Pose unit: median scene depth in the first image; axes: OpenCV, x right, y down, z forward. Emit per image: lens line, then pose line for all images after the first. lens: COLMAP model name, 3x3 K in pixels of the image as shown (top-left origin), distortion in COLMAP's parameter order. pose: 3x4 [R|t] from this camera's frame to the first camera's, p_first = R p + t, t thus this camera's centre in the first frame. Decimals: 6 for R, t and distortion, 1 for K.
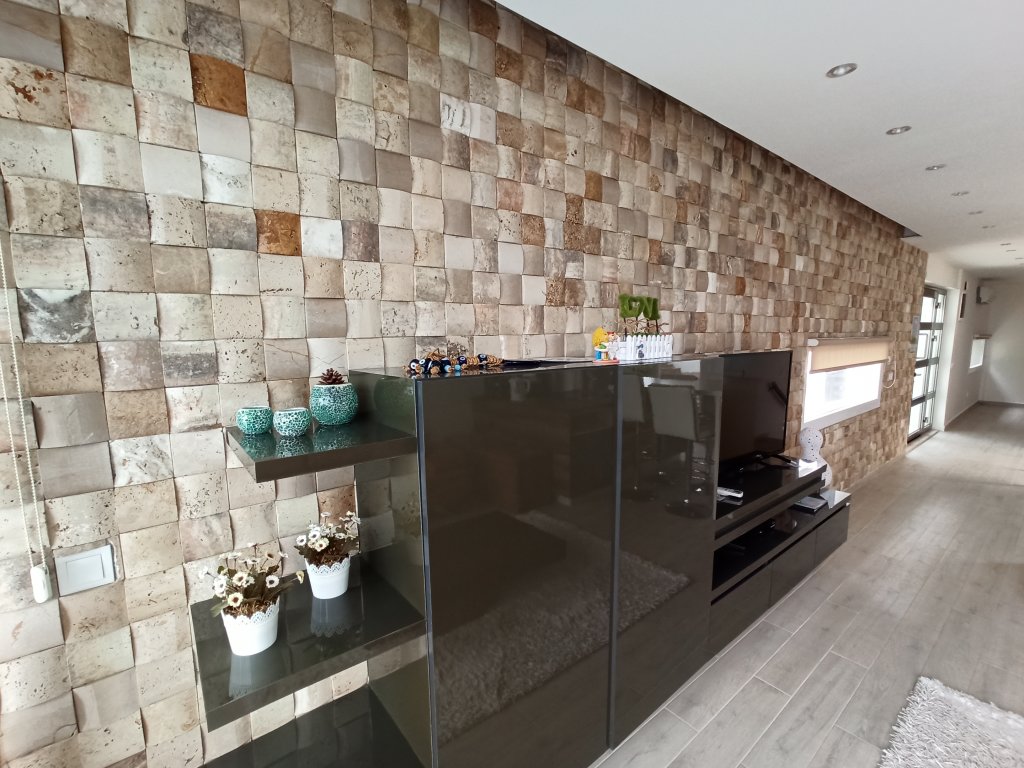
lens RADIAL K [[452.4, 0, 512.4], [0, 452.4, 388.6], [0, 0, 1]] dist [0.000850, 0.001187]
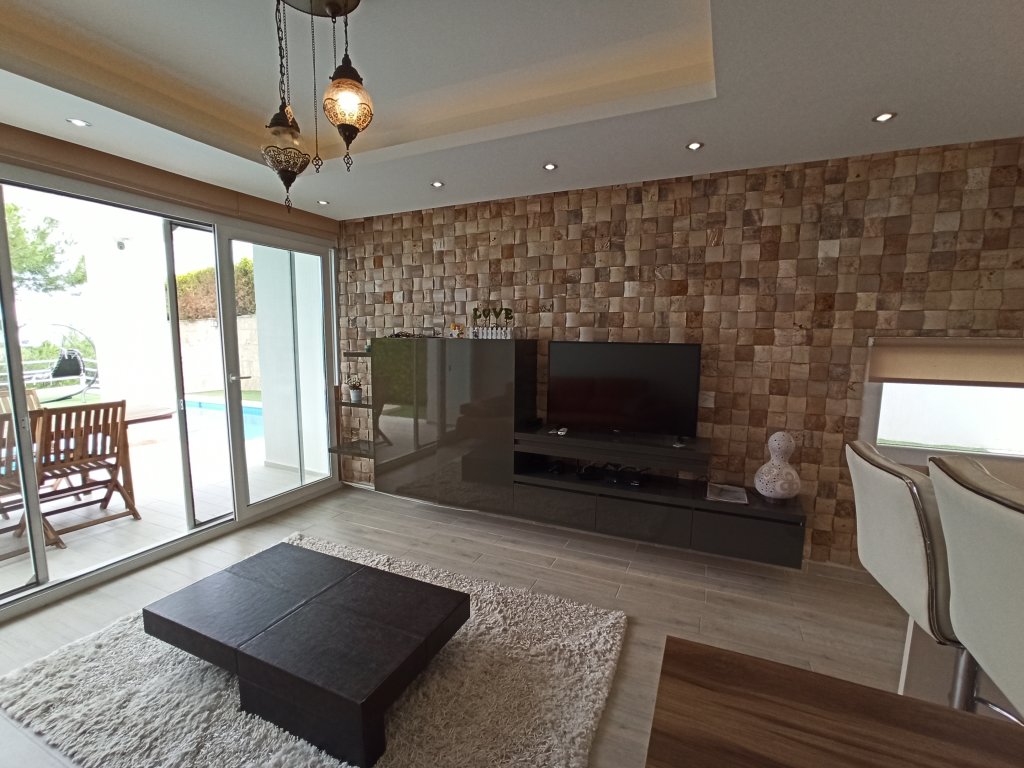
lens RADIAL K [[452.4, 0, 514.5], [0, 452.4, 386.7], [0, 0, 1]] dist [0.000850, 0.001187]
pose [[0.469595, 0.108629, -0.876174, 2.285644], [-0.121991, 0.990866, 0.057466, 0.015880], [0.874413, 0.079900, 0.478557, 0.165441]]
